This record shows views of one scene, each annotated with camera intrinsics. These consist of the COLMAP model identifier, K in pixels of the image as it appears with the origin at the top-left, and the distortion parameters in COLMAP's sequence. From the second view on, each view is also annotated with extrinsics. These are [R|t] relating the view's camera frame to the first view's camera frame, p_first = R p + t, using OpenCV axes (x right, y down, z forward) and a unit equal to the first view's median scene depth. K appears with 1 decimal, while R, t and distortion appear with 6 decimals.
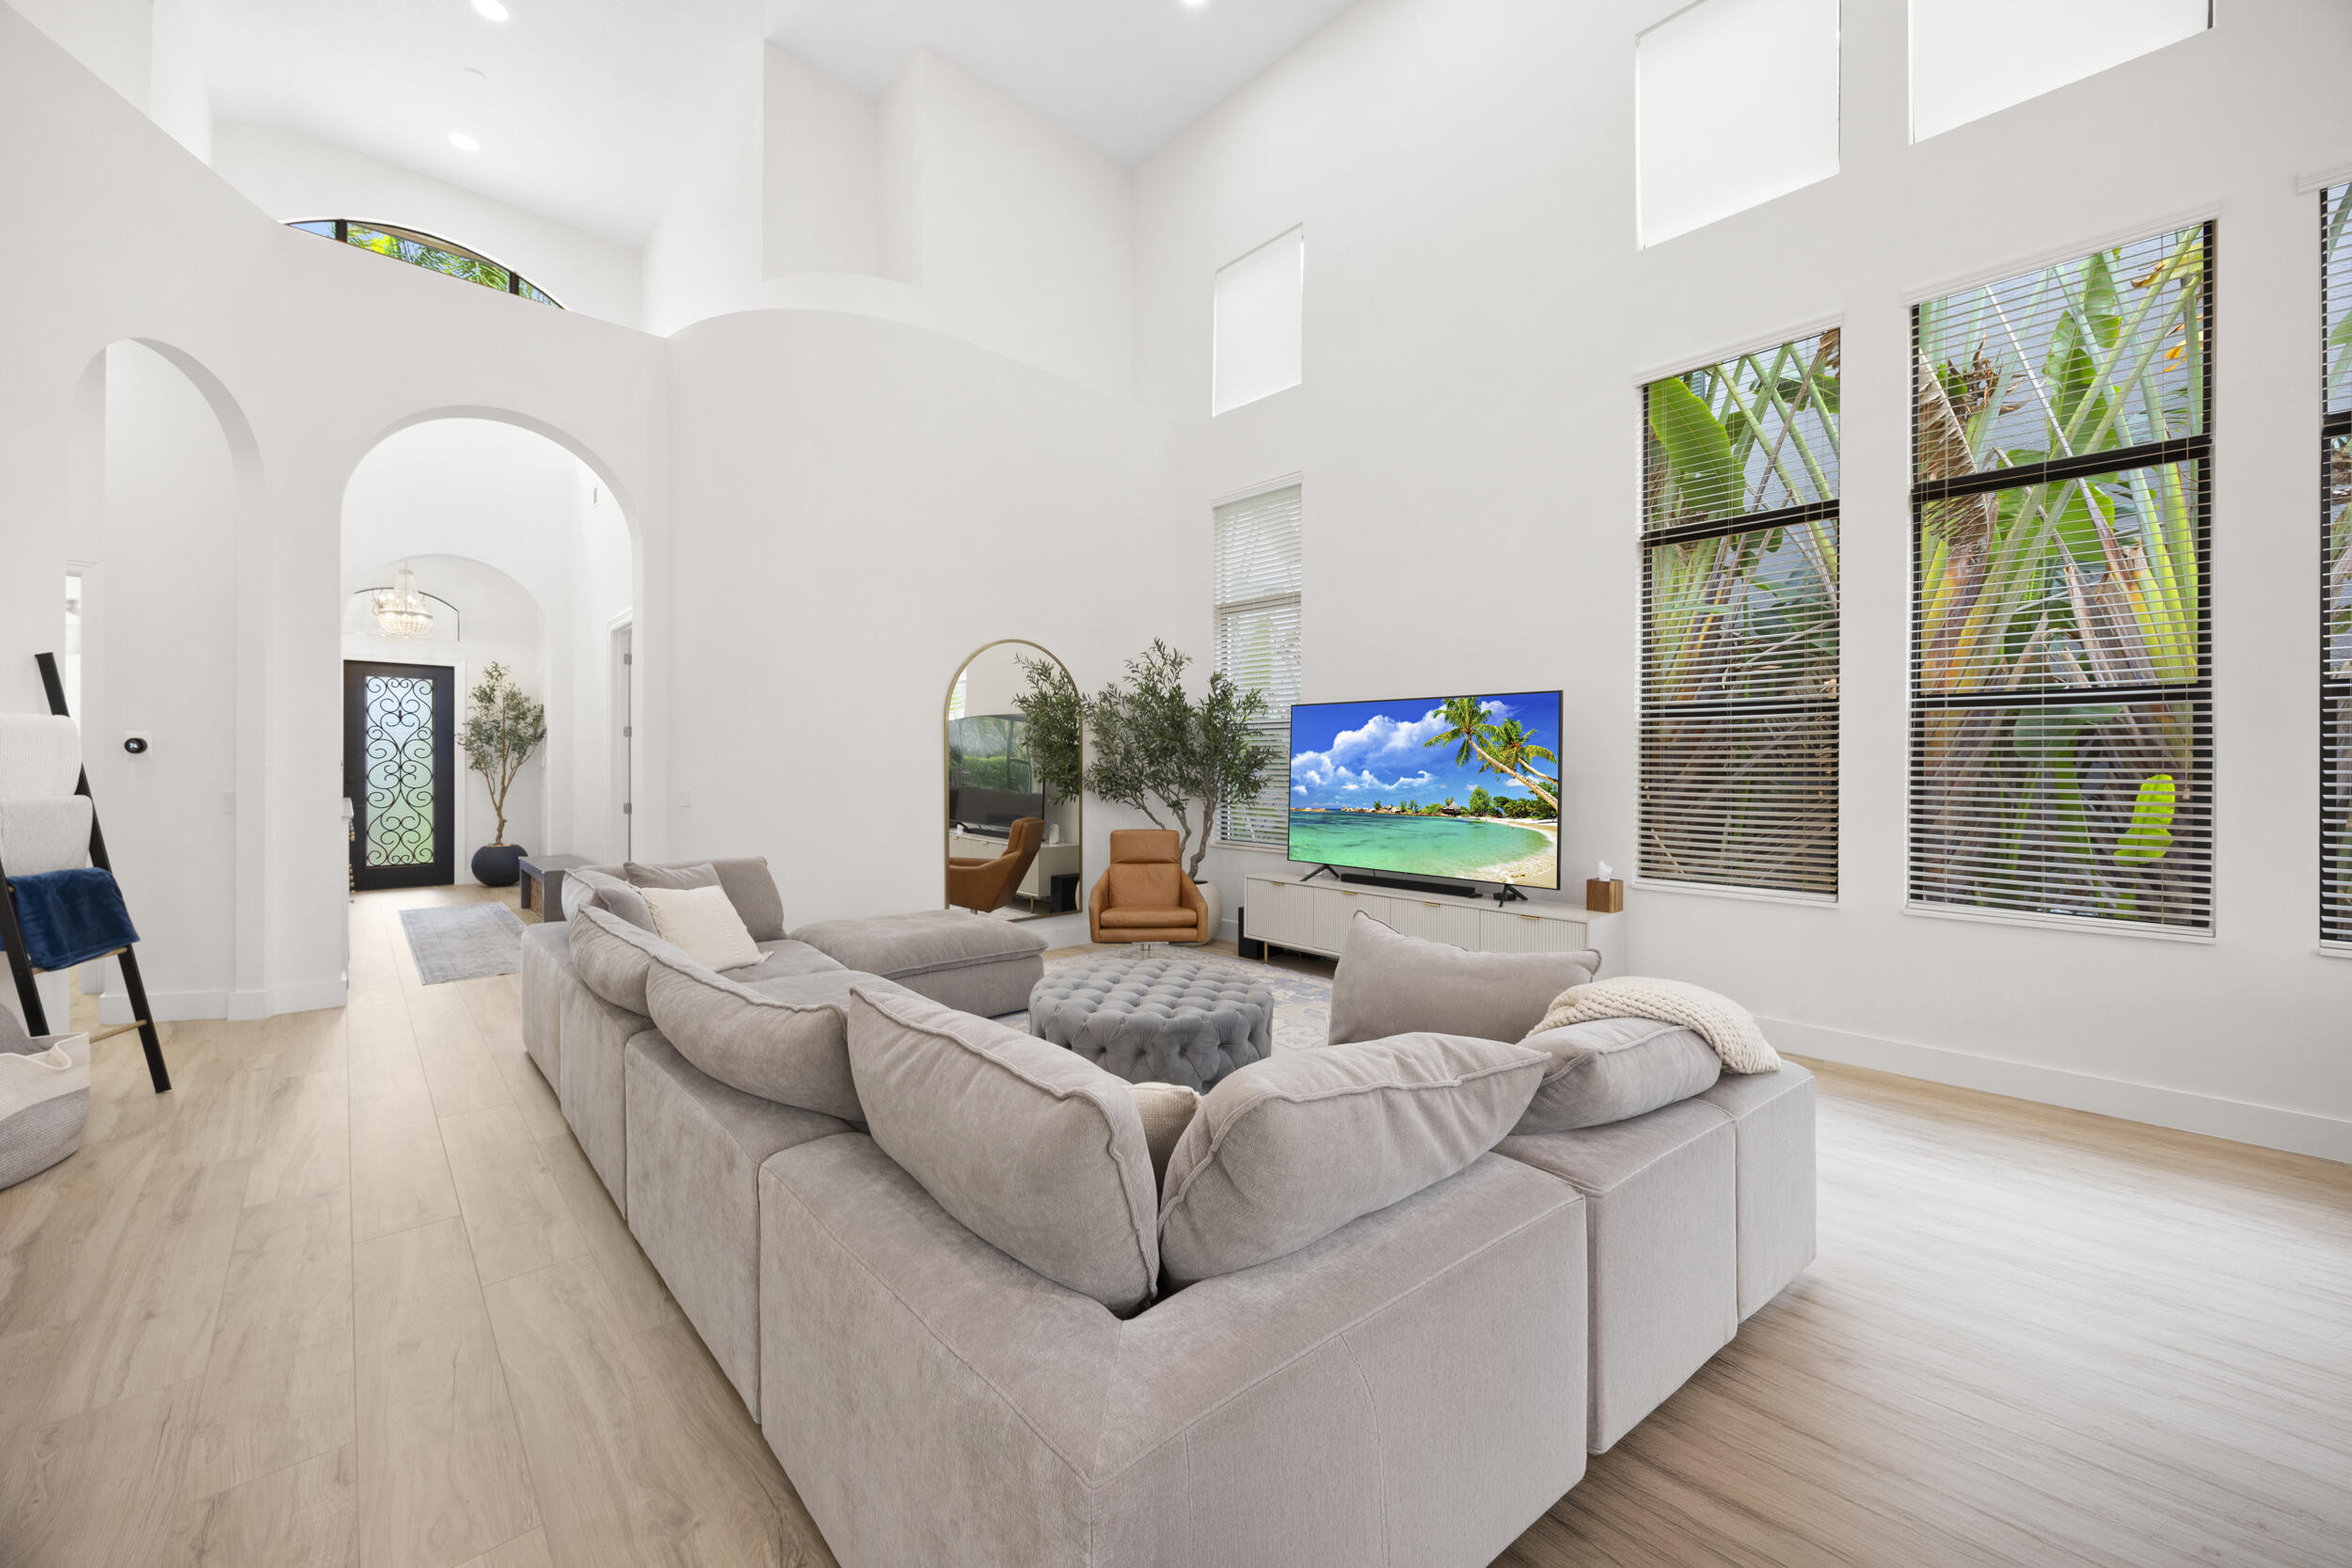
lens RADIAL K [[899.4, 0, 1184.2], [0, 899.4, 770.7], [0, 0, 1]] dist [-0.000746, -0.000489]
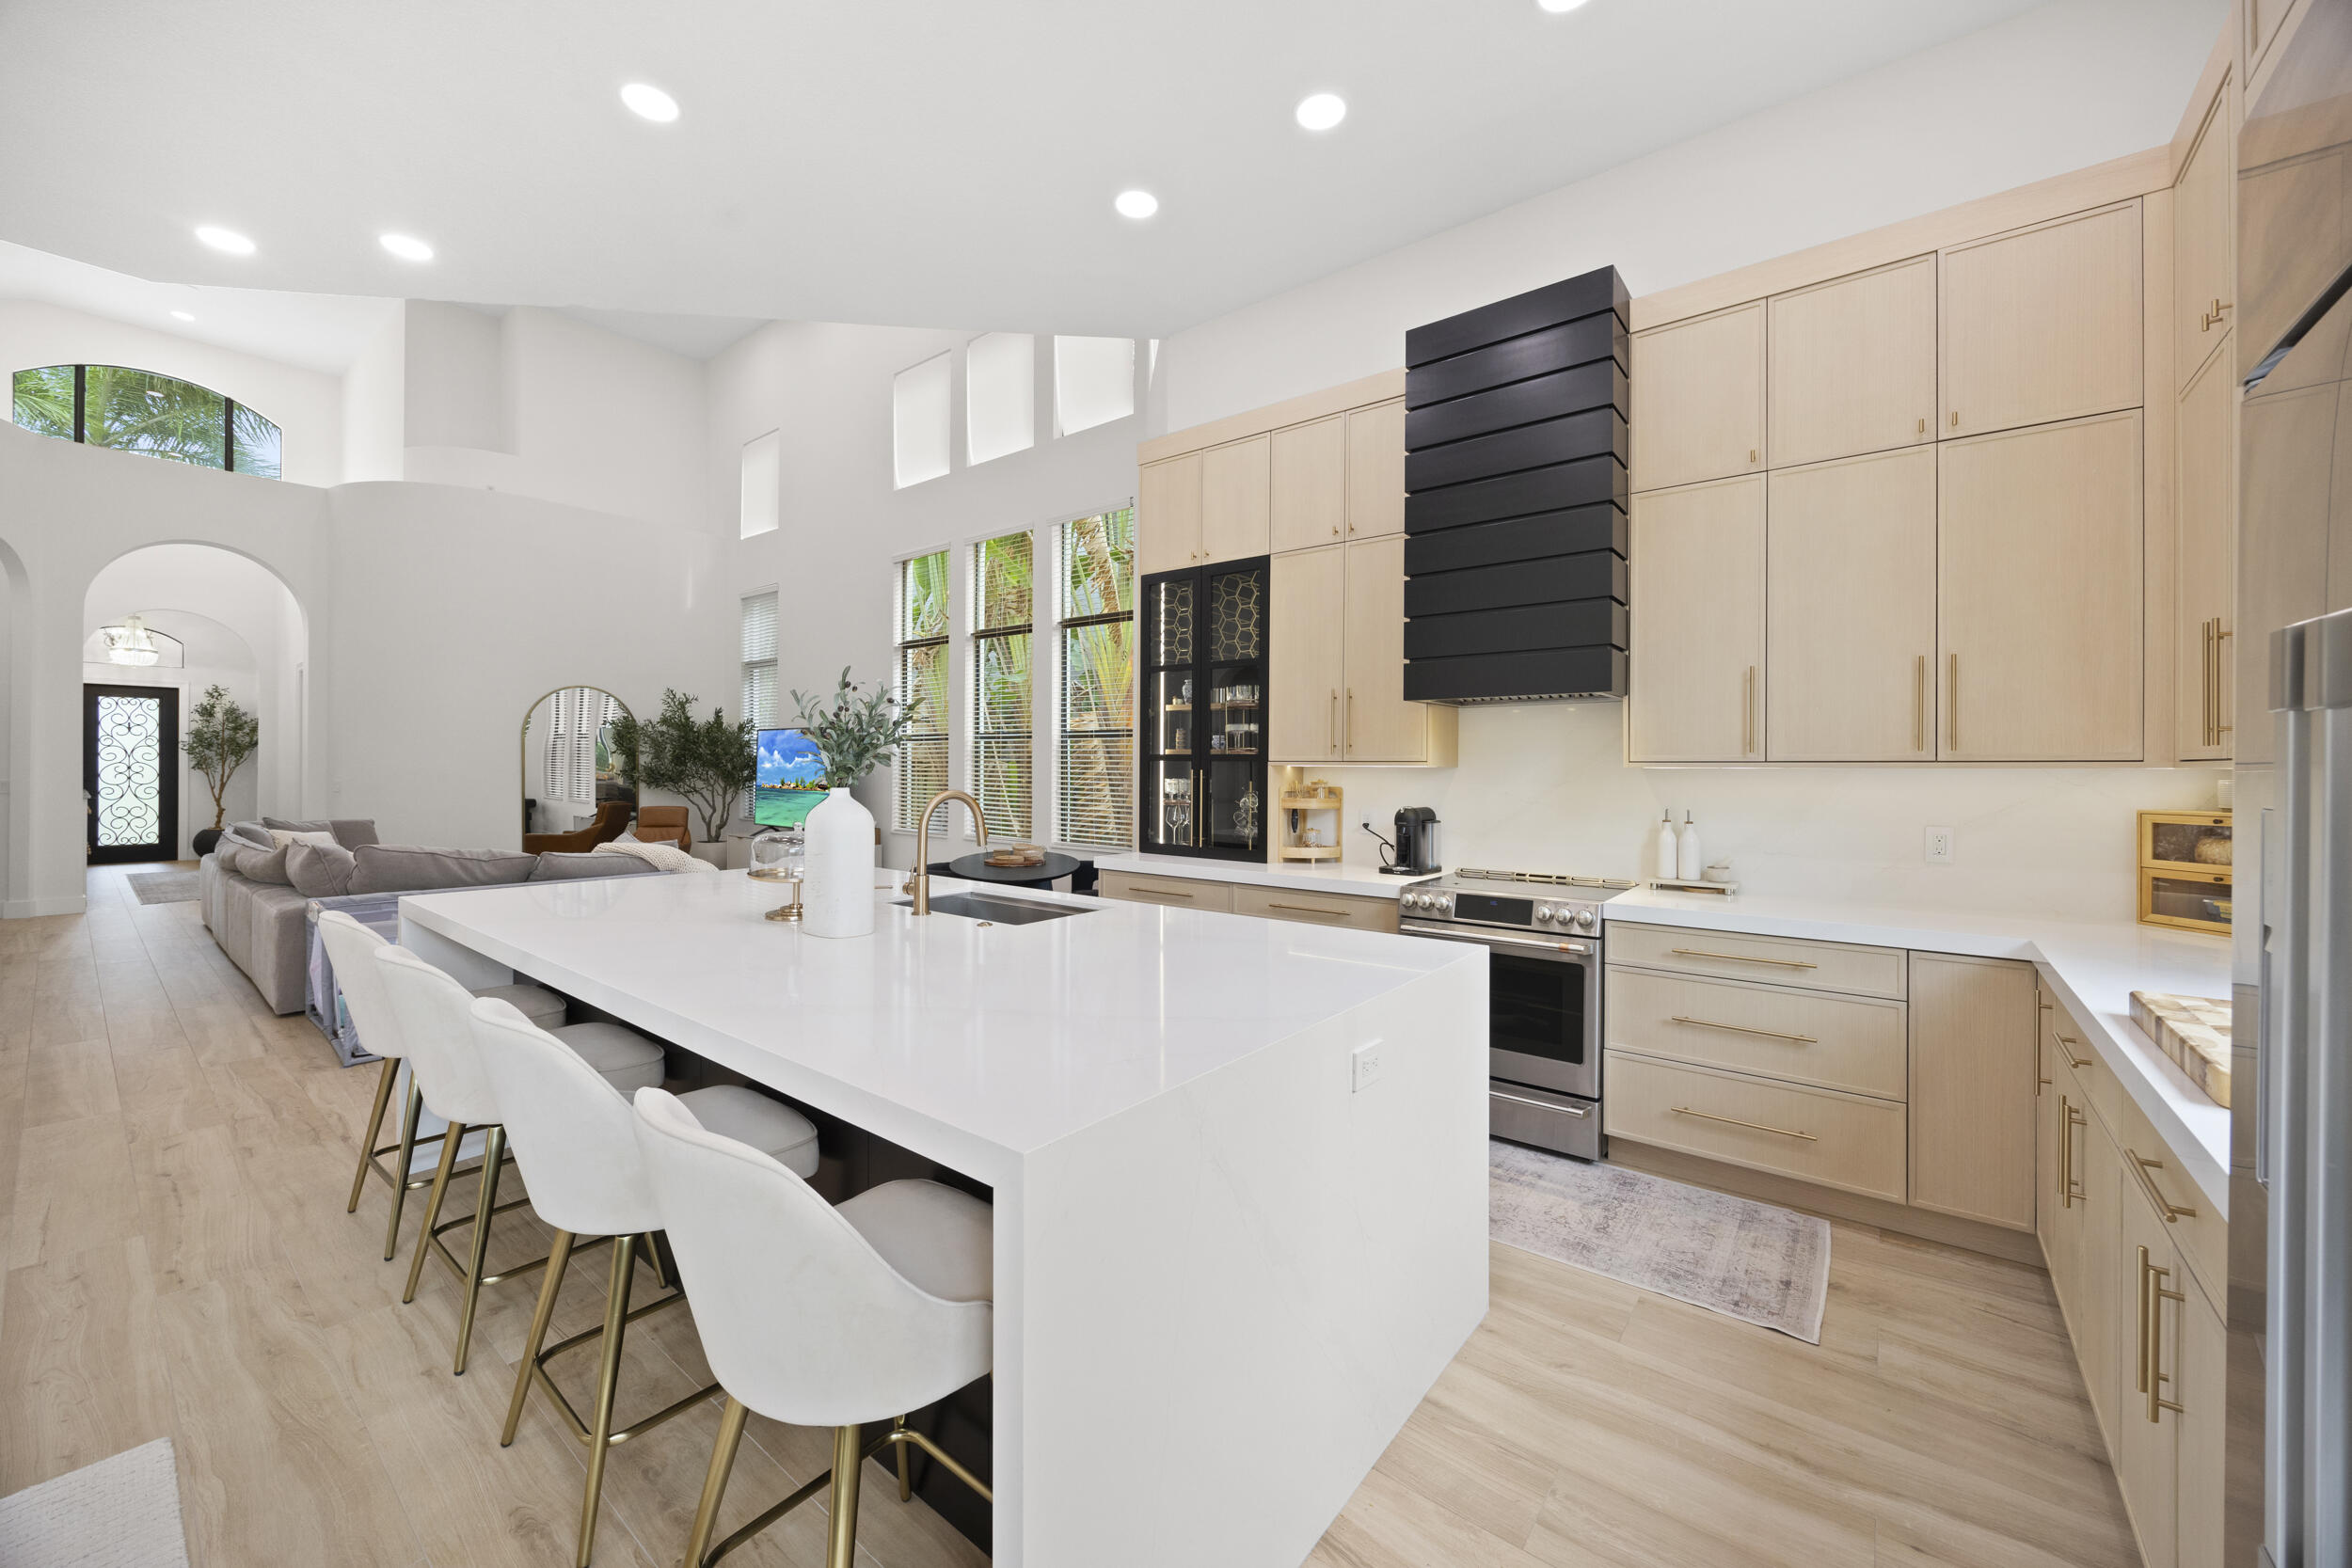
lens RADIAL K [[899.4, 0, 1184.2], [0, 899.4, 770.7], [0, 0, 1]] dist [-0.000746, -0.000489]
pose [[0.989467, 0.000660, 0.144759, 0.709188], [-0.000083, 0.999992, -0.003993, 0.009244], [-0.144761, 0.003939, 0.989459, -0.795946]]
